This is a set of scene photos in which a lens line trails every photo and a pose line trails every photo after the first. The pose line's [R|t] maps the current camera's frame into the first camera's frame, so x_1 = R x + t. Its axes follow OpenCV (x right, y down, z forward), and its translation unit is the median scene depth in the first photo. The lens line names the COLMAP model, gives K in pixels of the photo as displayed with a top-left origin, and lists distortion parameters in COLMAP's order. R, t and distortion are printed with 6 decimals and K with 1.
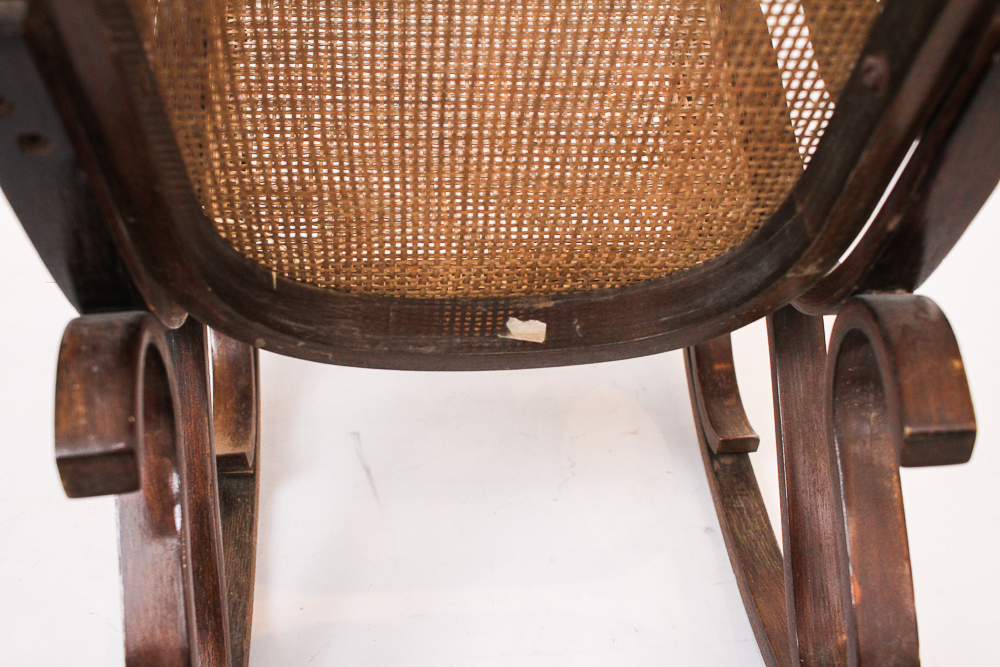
lens RADIAL K [[1115.2, 0, 497.9], [0, 1115.2, 336.8], [0, 0, 1]] dist [-0.105605, 0.000000]
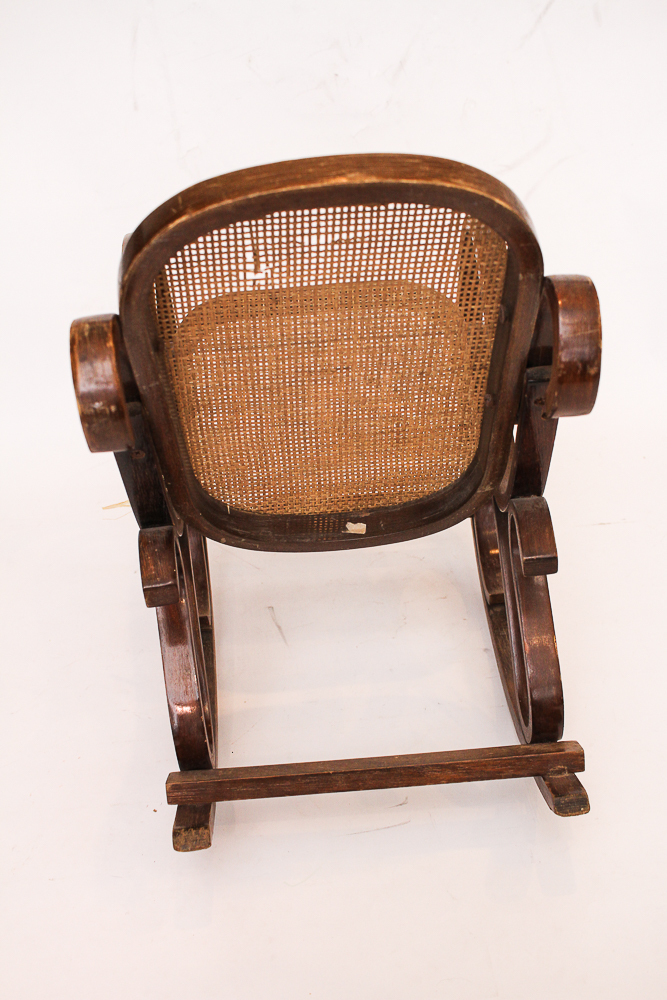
lens RADIAL K [[1115.2, 0, 336.1], [0, 1115.2, 497.2], [0, 0, 1]] dist [-0.105605, 0.000000]
pose [[0.996712, -0.058781, -0.055773, 0.105485], [0.054421, 0.995568, -0.076704, 0.090585], [0.060034, 0.073416, 0.995493, -0.981194]]
